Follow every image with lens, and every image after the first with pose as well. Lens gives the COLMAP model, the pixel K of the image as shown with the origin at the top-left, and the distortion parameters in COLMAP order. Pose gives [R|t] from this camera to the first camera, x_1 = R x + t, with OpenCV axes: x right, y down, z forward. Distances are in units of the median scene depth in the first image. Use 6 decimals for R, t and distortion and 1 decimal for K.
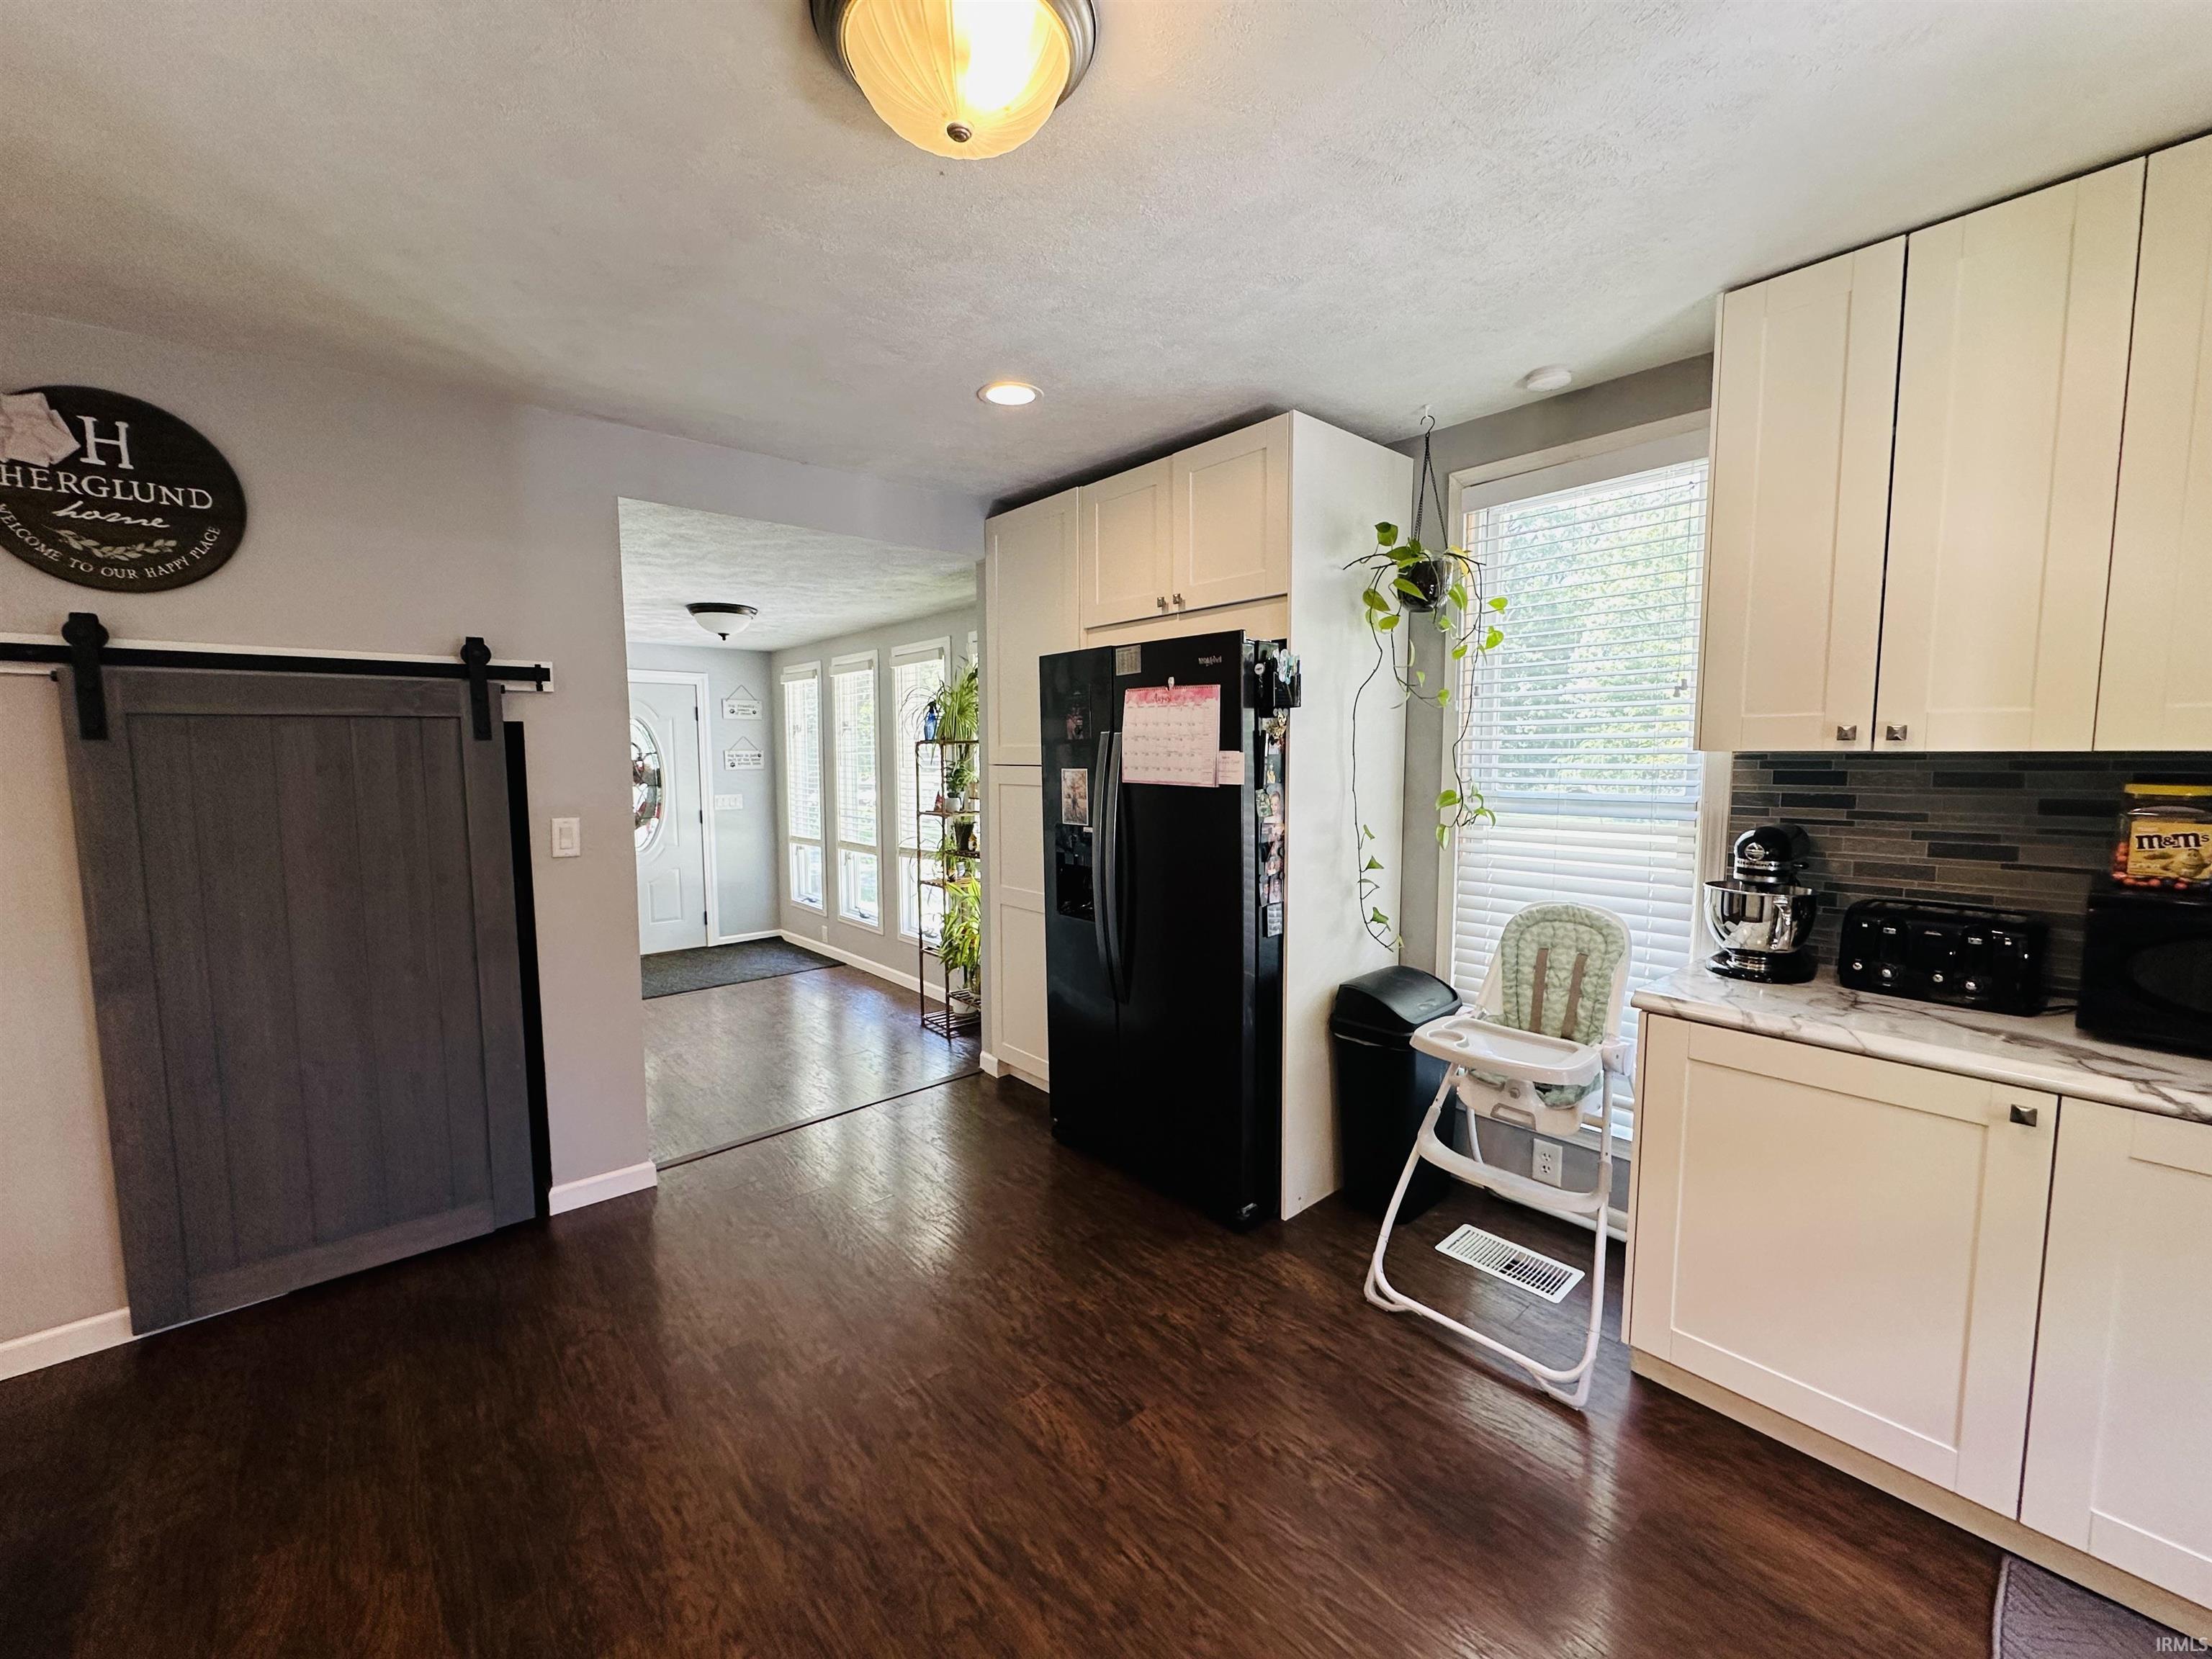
lens RADIAL K [[879.4, 0, 1104.8], [0, 879.4, 824.9], [0, 0, 1]] dist [-0.005672, 0.001160]
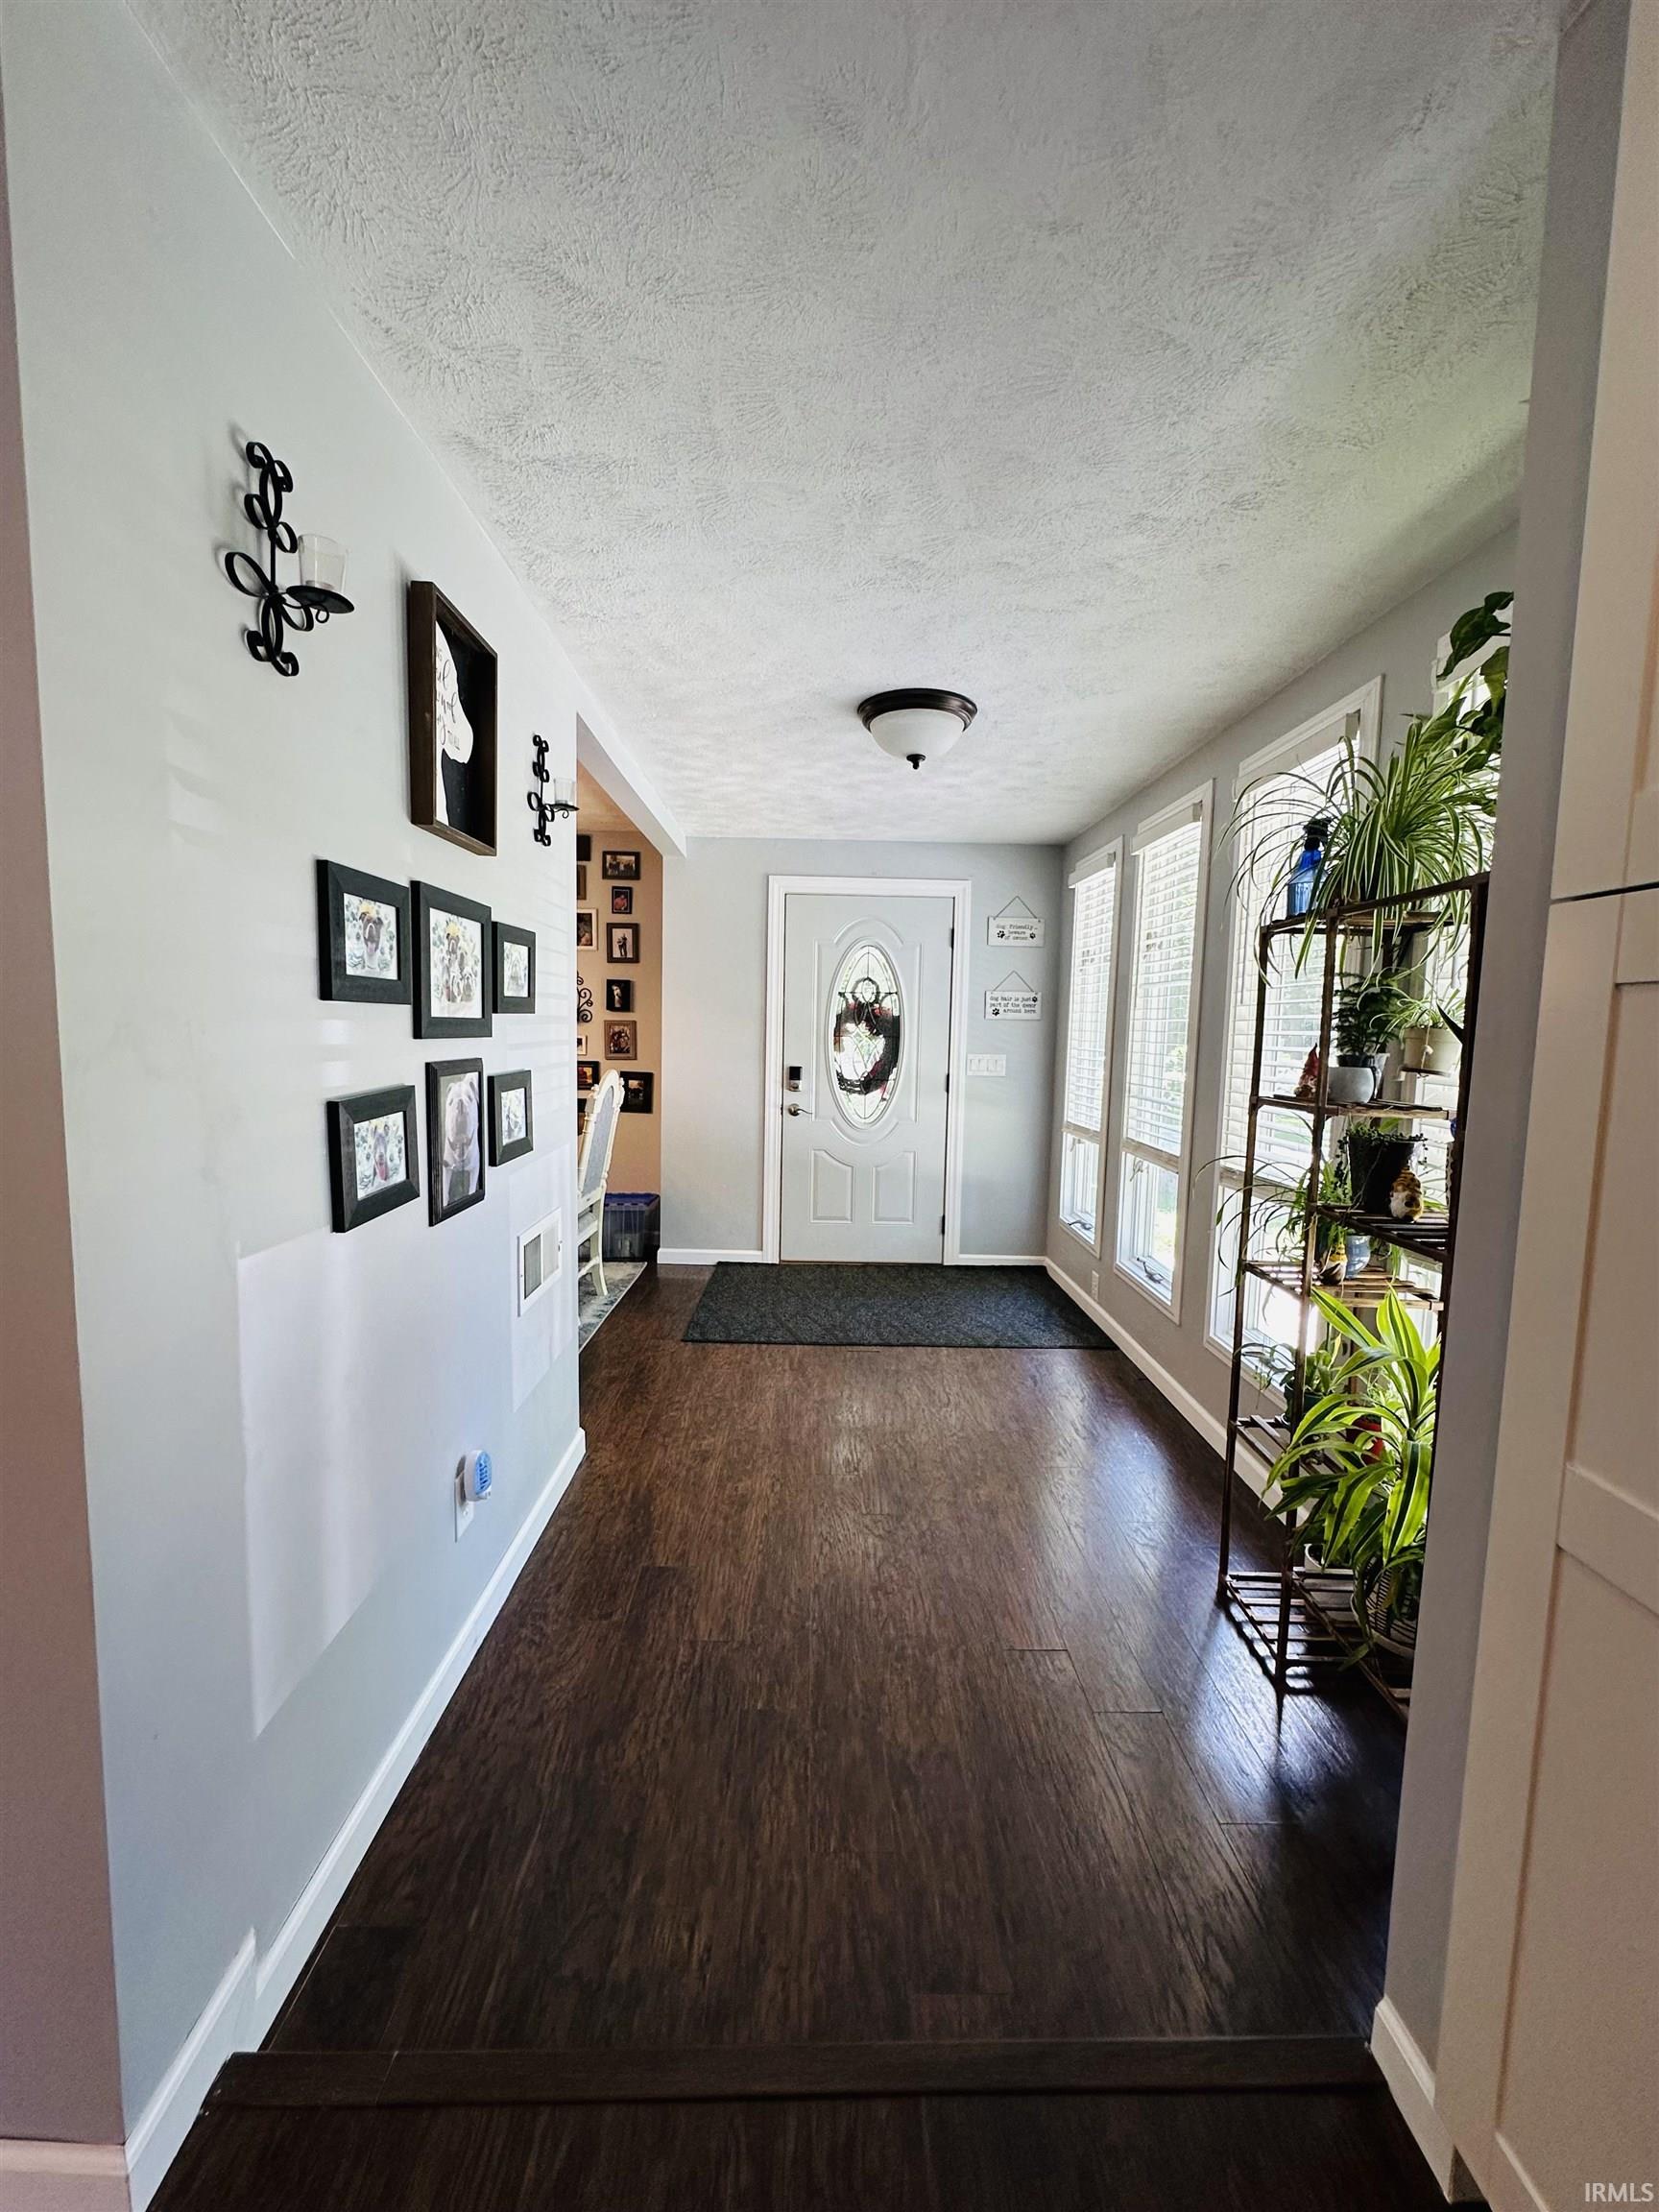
lens RADIAL K [[879.4, 0, 831.5], [0, 879.4, 1104.8], [0, 0, 1]] dist [-0.005672, 0.001160]
pose [[0.756872, 0.077494, -0.648952, -0.096806], [-0.077101, 0.996599, 0.029086, -0.007922], [0.648999, 0.028021, 0.760273, 0.571604]]
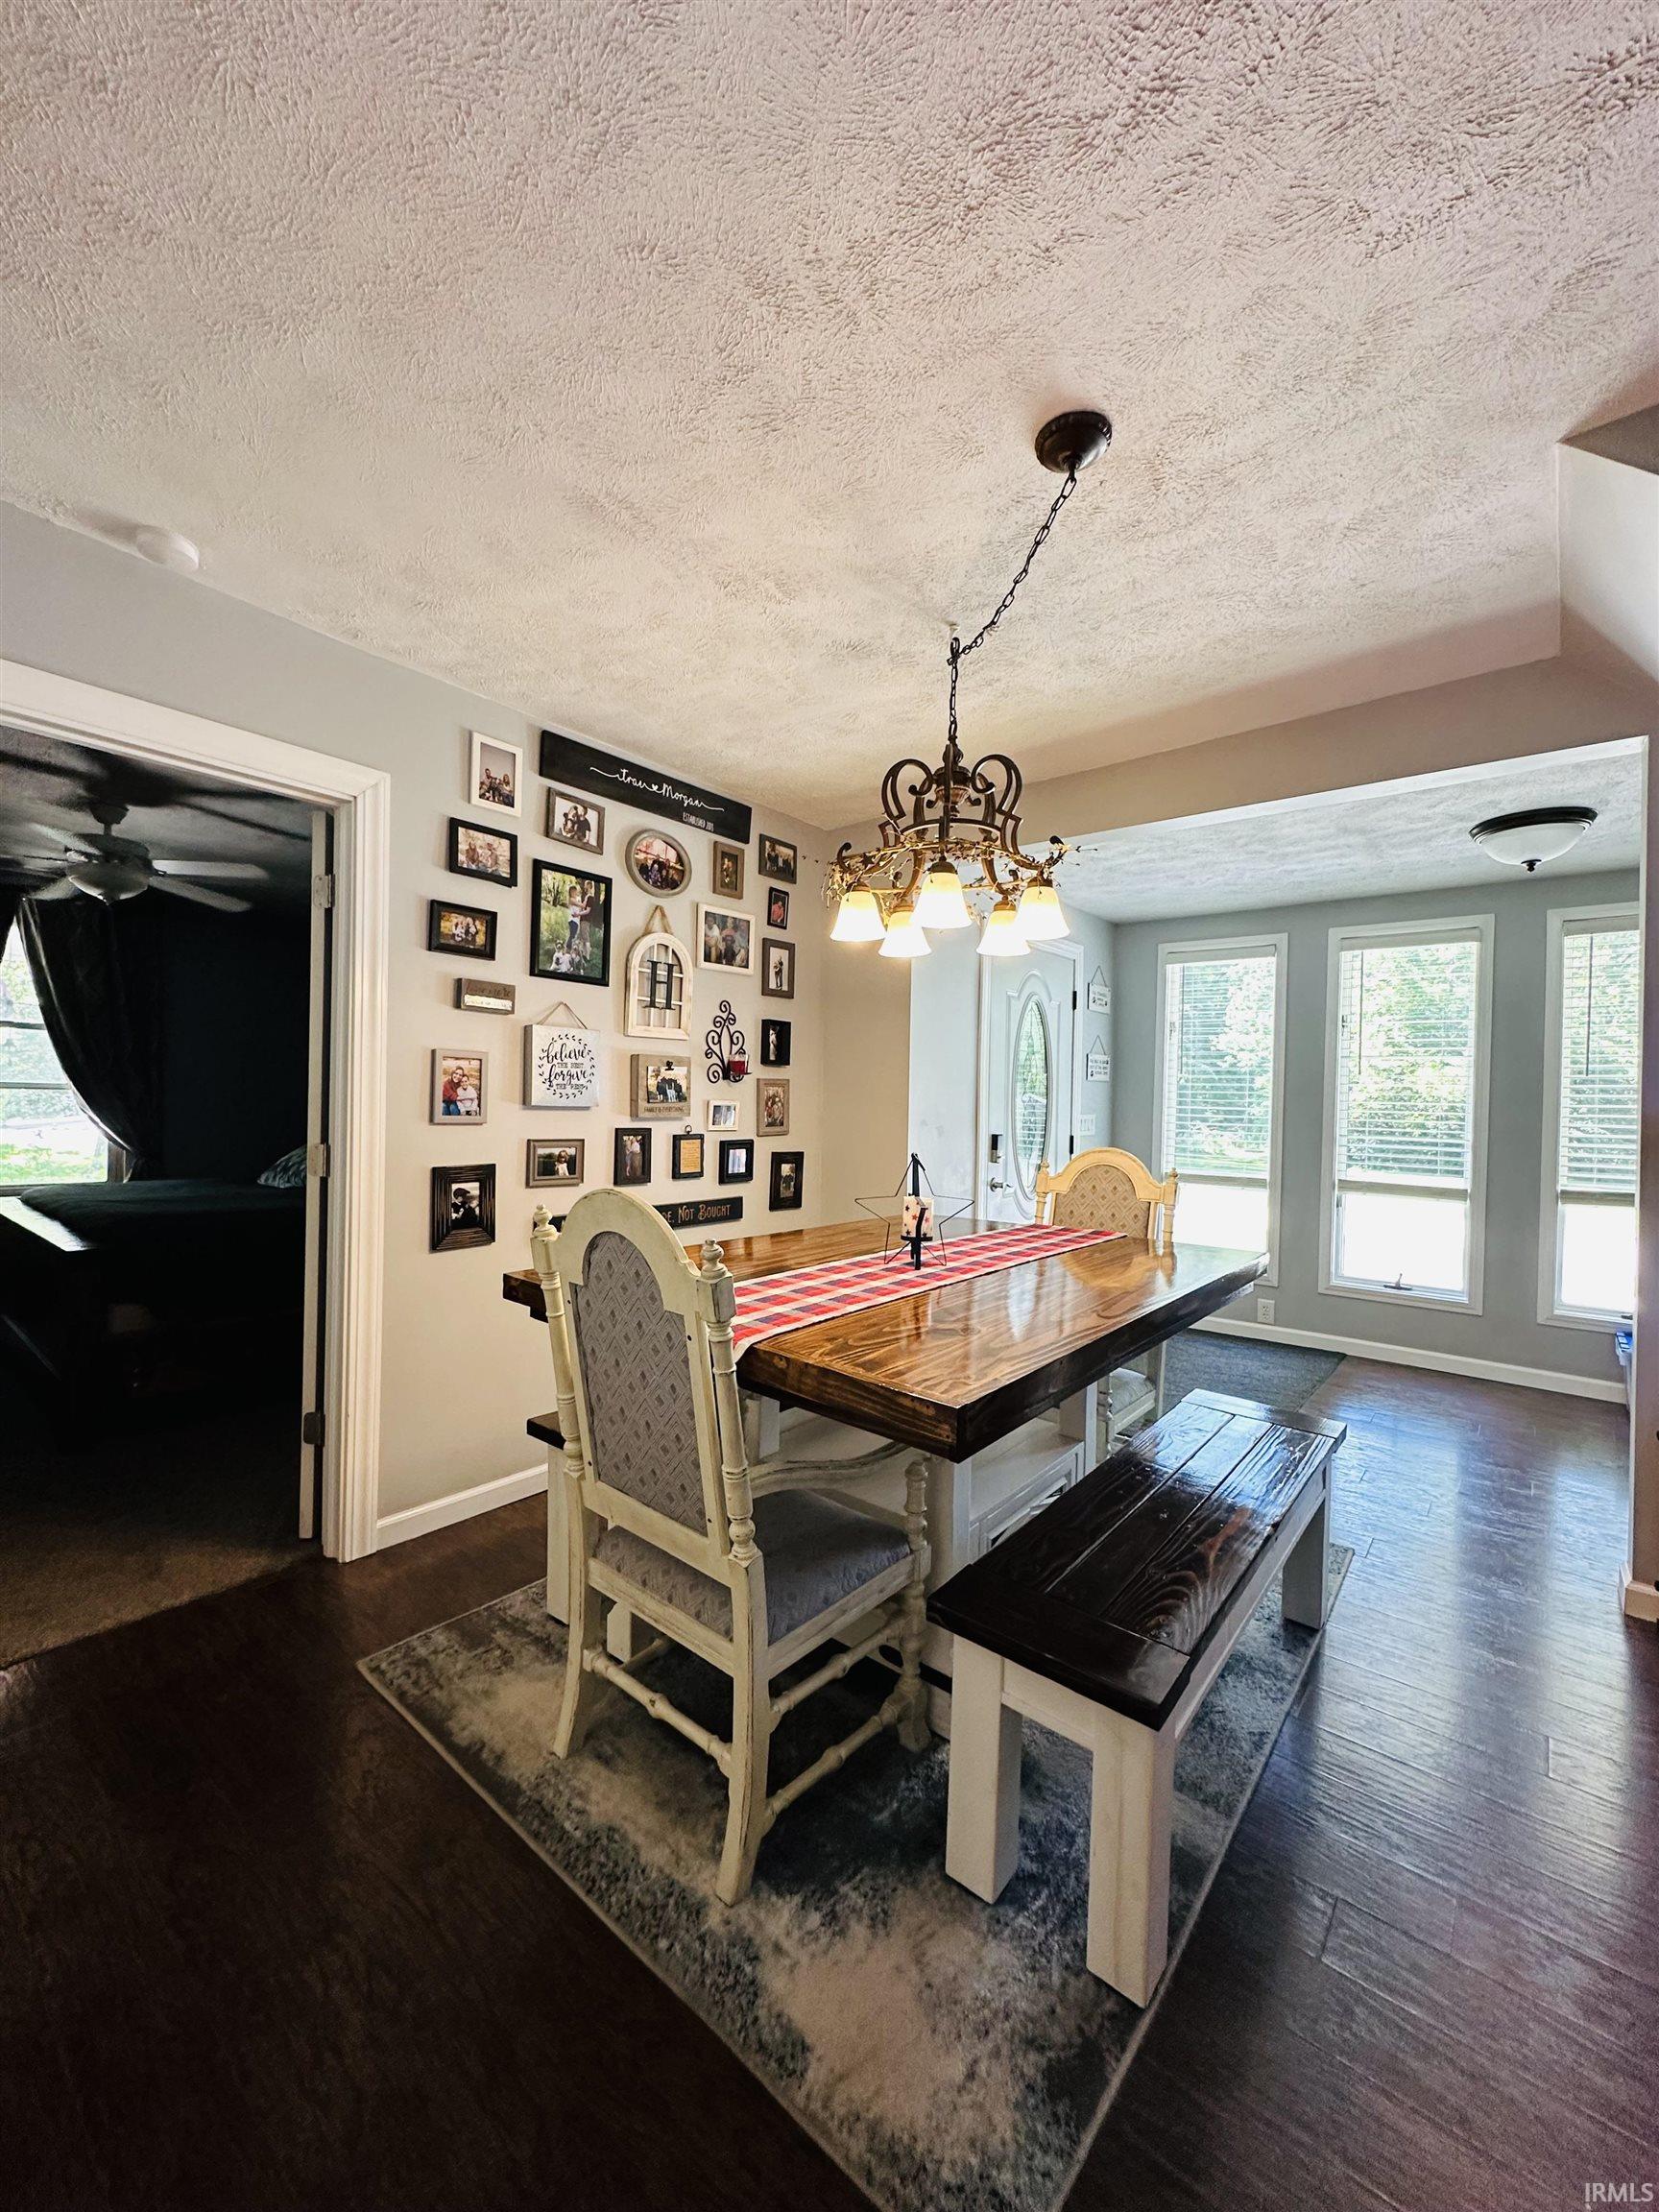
lens RADIAL K [[879.4, 0, 833.9], [0, 879.4, 1100.9], [0, 0, 1]] dist [-0.005672, 0.001160]
pose [[0.986590, 0.025665, 0.161185, -1.048186], [-0.014223, 0.997322, -0.071745, 0.011411], [-0.162595, 0.068490, 0.984313, 0.478829]]
